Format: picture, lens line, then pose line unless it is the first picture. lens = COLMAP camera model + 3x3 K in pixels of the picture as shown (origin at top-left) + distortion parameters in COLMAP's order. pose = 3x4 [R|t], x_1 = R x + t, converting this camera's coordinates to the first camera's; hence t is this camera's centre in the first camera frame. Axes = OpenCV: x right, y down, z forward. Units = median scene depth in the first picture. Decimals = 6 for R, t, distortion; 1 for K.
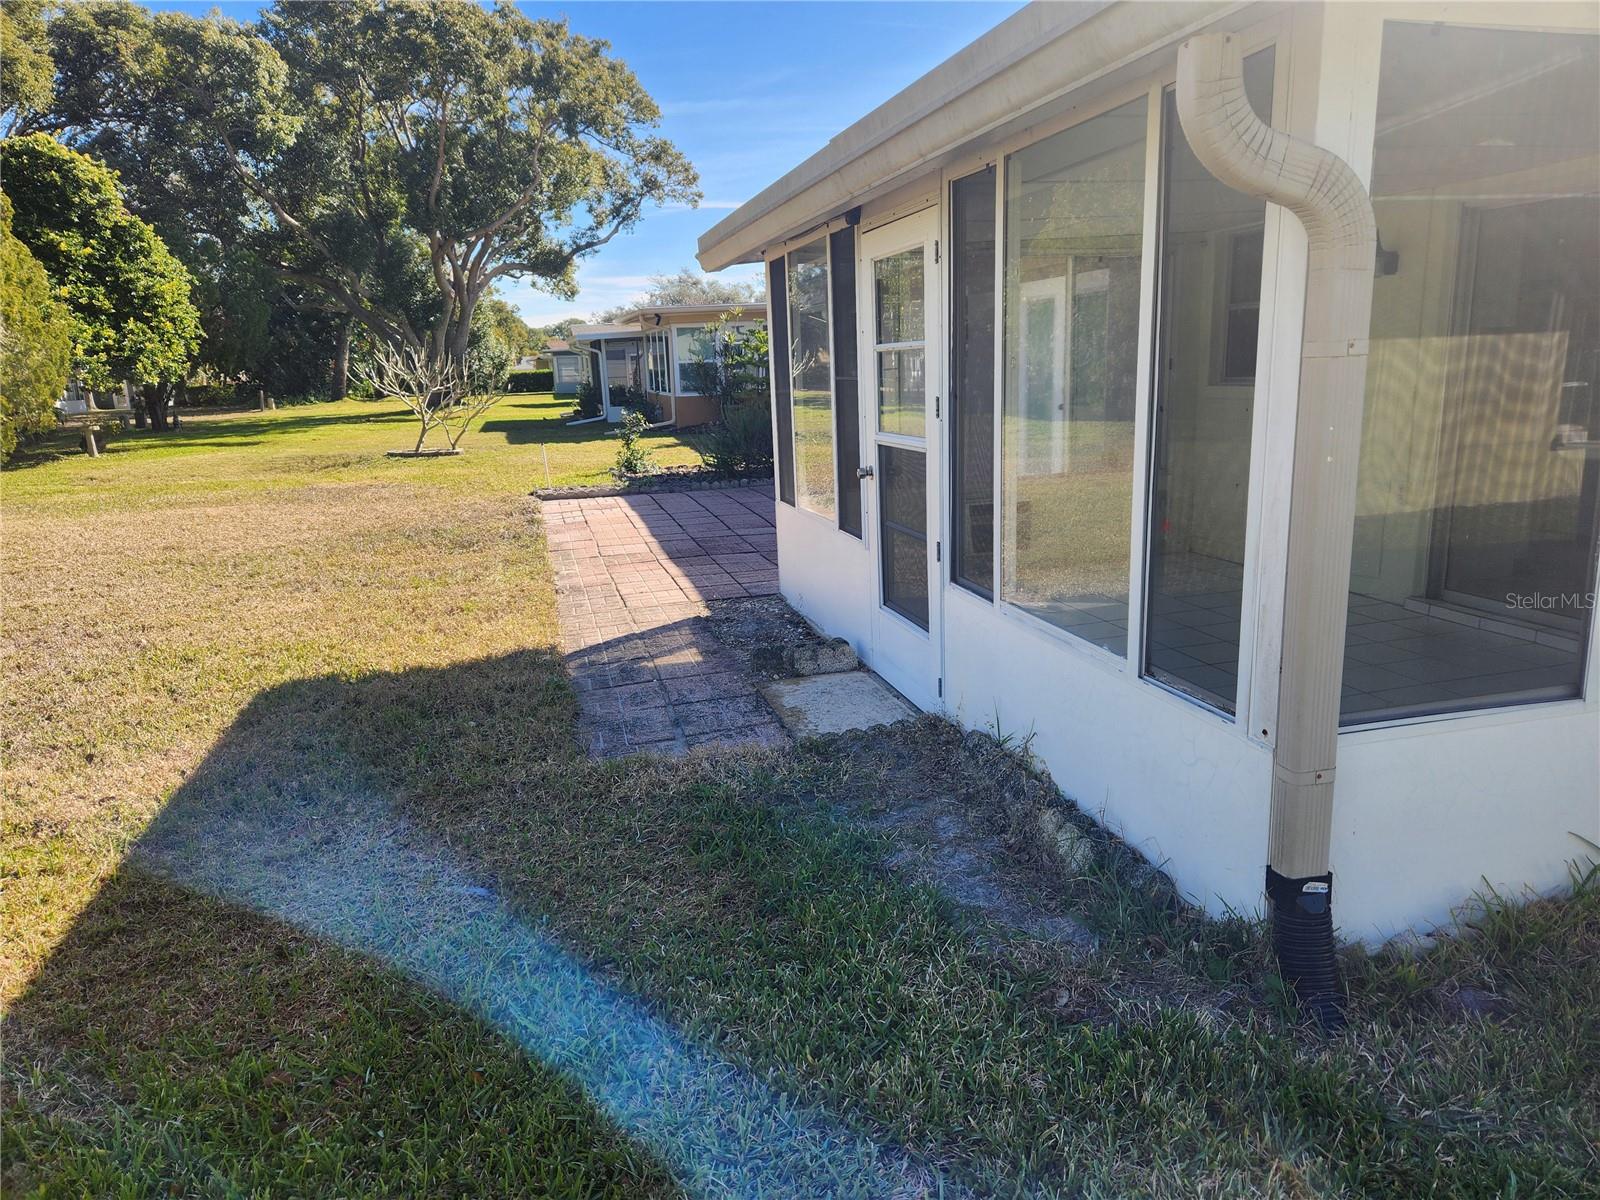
lens RADIAL K [[1068.6, 0, 801.4], [0, 1068.6, 601.0], [0, 0, 1]] dist [0.057407, -0.048818]
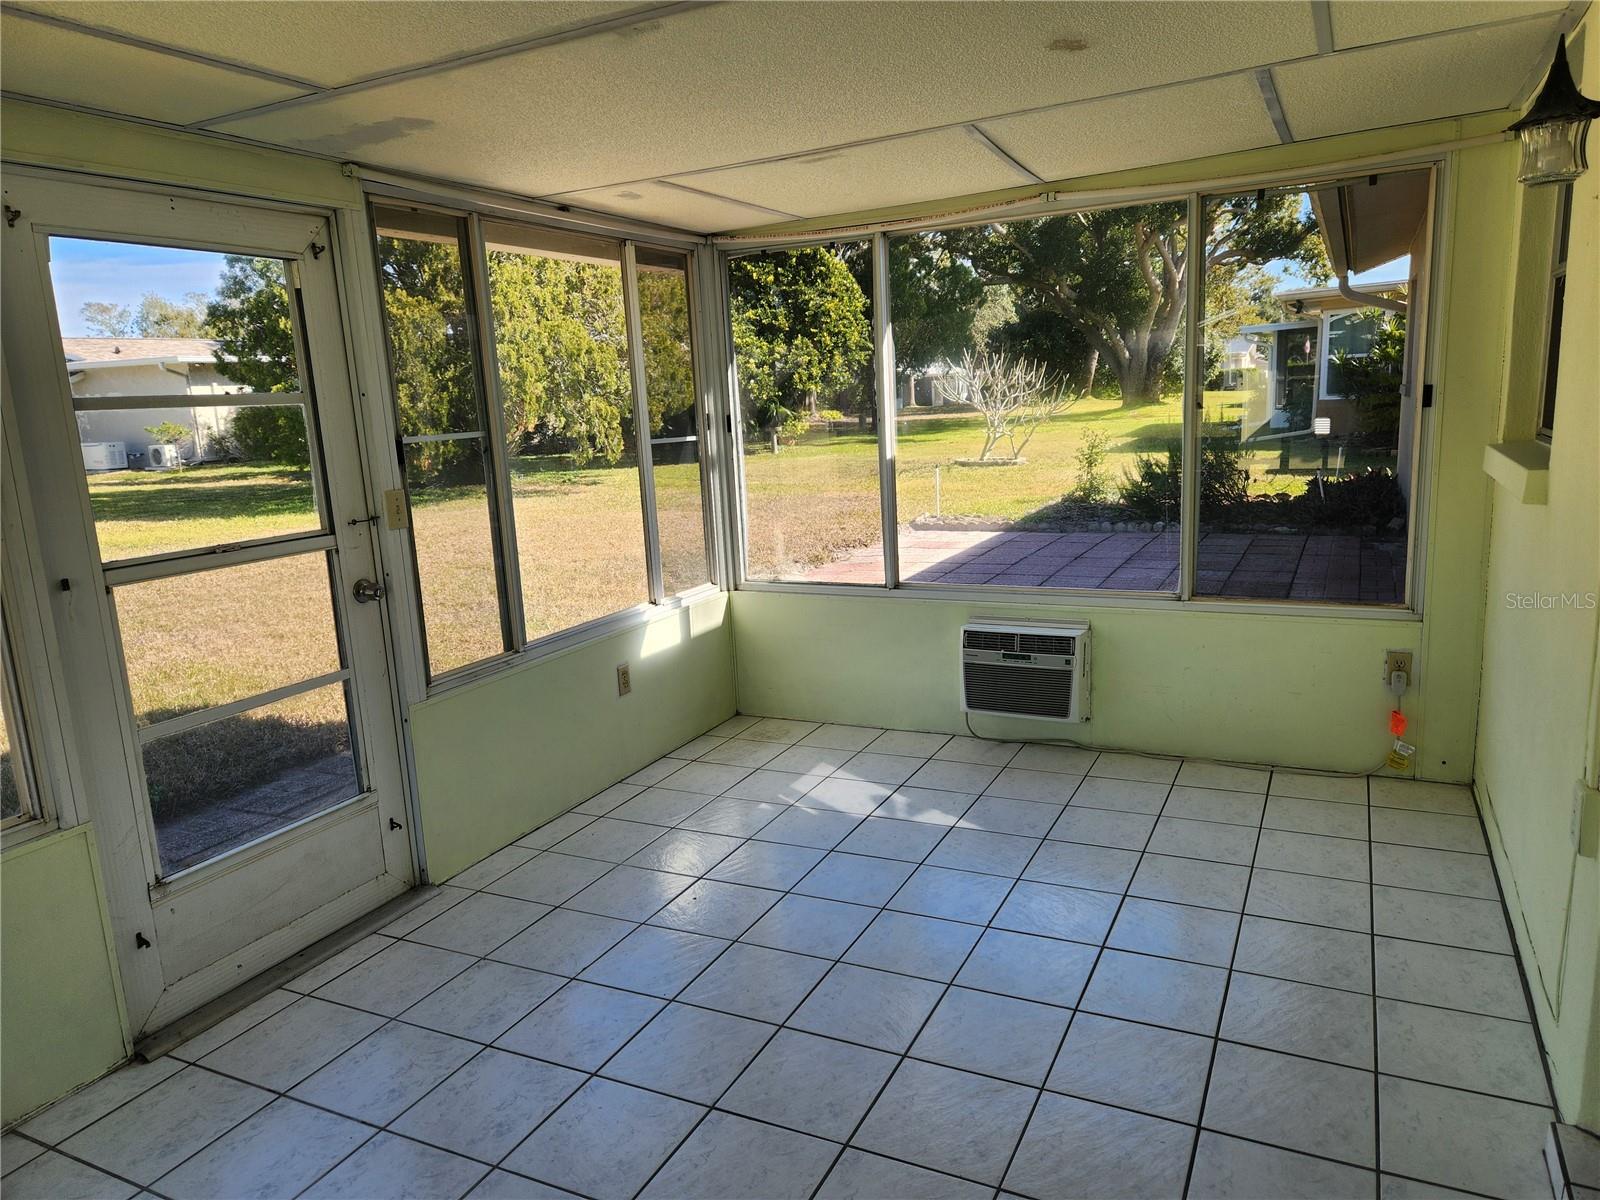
lens RADIAL K [[1068.6, 0, 803.3], [0, 1068.6, 598.3], [0, 0, 1]] dist [0.057407, -0.048818]
pose [[0.756960, 0.122556, -0.641866, 0.146256], [-0.121025, 0.991555, 0.046598, -0.037798], [0.642156, 0.042410, 0.765400, 0.147919]]
